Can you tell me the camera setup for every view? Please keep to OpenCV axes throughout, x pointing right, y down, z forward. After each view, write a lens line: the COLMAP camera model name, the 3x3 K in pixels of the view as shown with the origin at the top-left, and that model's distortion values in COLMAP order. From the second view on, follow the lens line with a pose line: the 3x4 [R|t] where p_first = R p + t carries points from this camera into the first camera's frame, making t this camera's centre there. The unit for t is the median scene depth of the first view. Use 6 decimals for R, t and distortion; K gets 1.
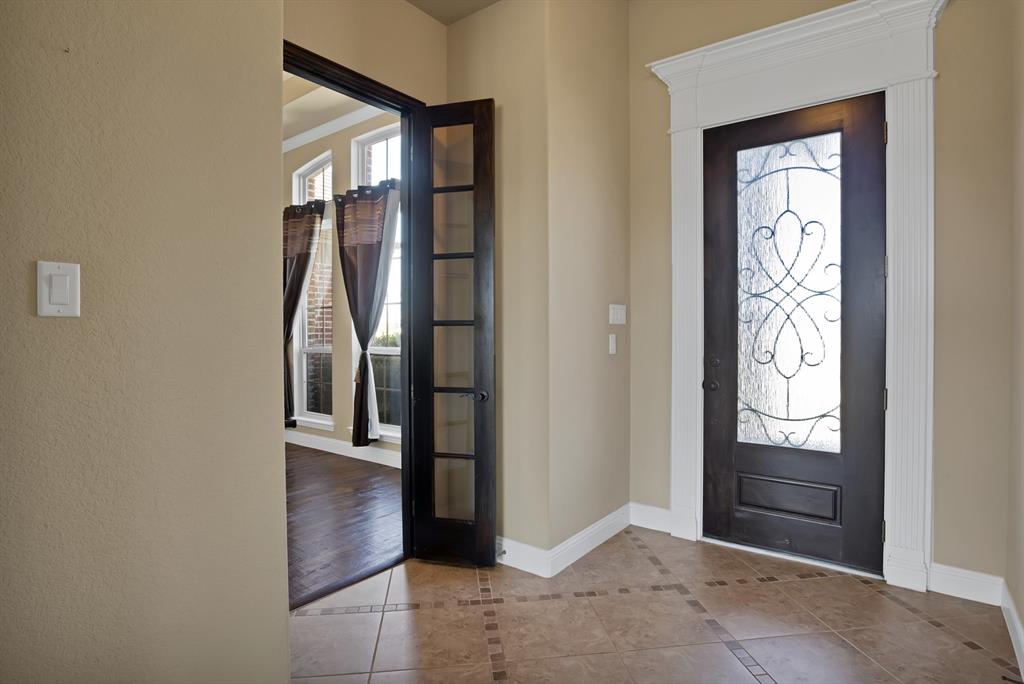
lens RADIAL K [[535.5, 0, 513.1], [0, 535.5, 343.8], [0, 0, 1]] dist [-0.041856, 0.010984]
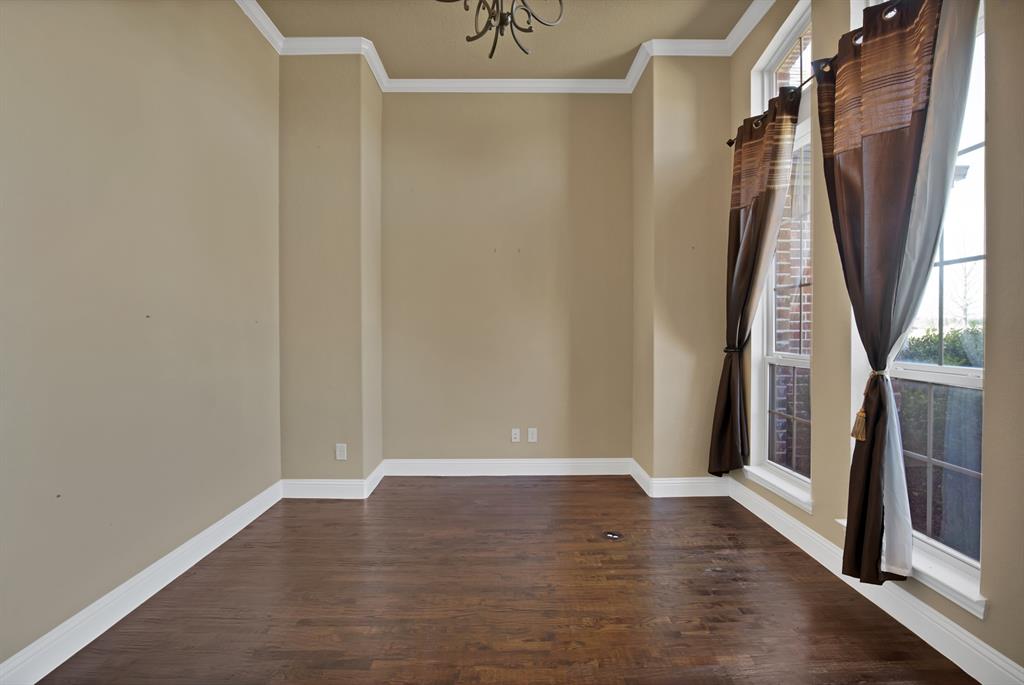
lens RADIAL K [[535.5, 0, 510.2], [0, 535.5, 345.6], [0, 0, 1]] dist [-0.041856, 0.010984]
pose [[0.616496, 0.019852, -0.787108, -0.114731], [-0.007663, 0.999786, 0.019215, -0.013752], [0.787321, -0.005815, 0.616516, 0.456787]]
